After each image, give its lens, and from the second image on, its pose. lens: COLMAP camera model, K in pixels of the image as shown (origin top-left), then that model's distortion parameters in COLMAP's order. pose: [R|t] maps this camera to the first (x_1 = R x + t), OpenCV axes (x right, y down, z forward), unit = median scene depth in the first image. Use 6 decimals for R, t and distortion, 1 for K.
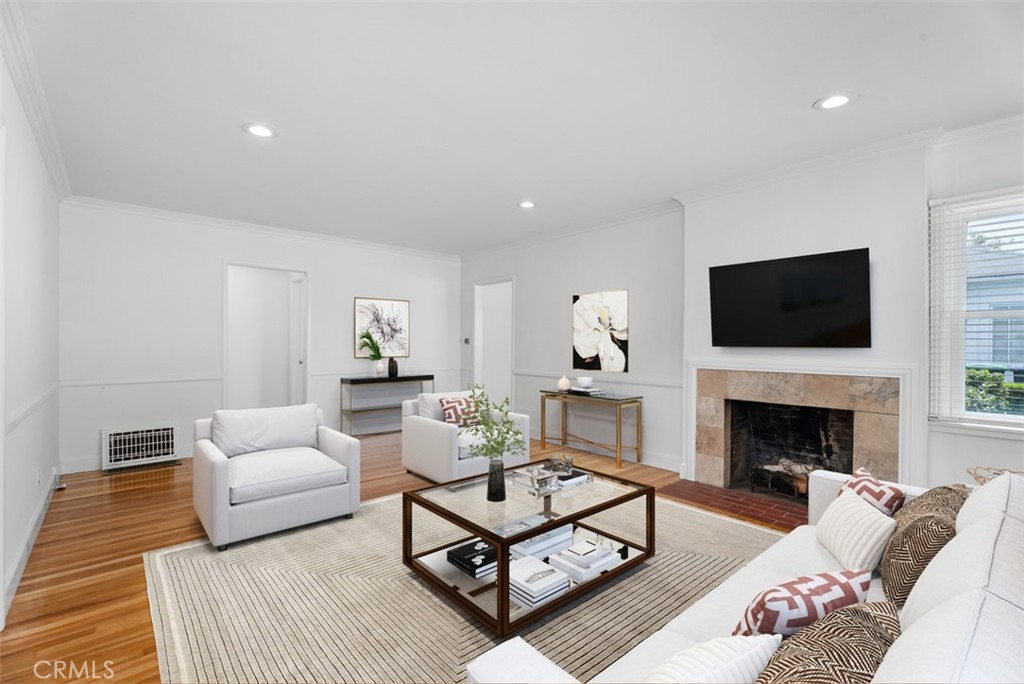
lens RADIAL K [[457.9, 0, 512.6], [0, 457.9, 343.2], [0, 0, 1]] dist [0.001590, -0.000839]
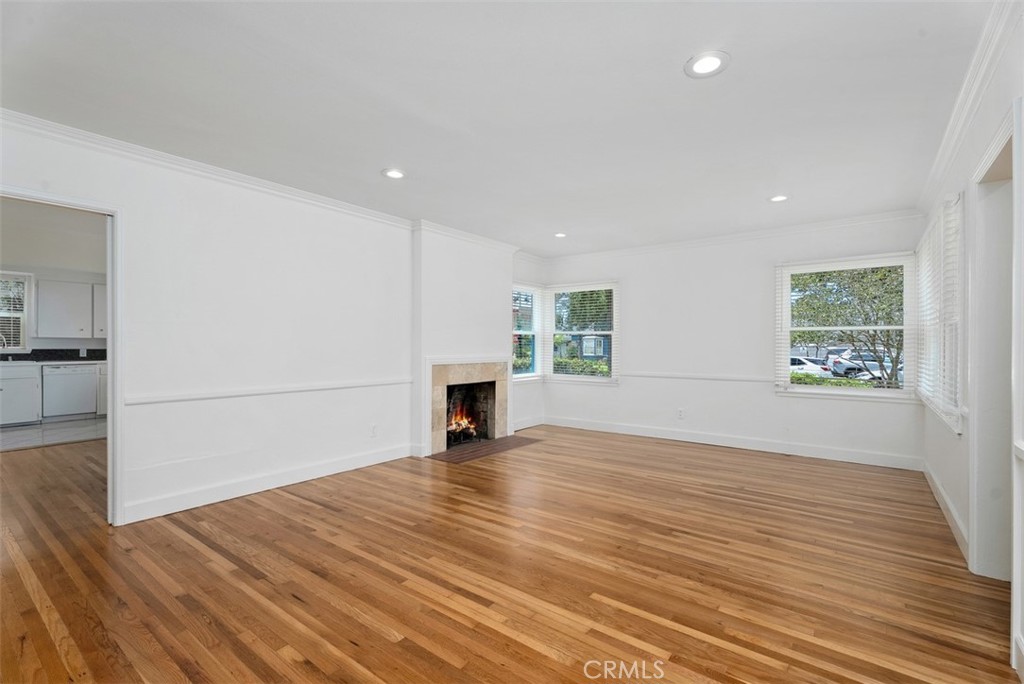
lens RADIAL K [[457.9, 0, 512.8], [0, 457.9, 345.5], [0, 0, 1]] dist [0.001590, -0.000839]
pose [[-0.192398, -0.006152, 0.981298, -0.899196], [-0.004055, 0.999977, 0.005474, -0.004802], [-0.981309, -0.002926, -0.192419, 1.063658]]
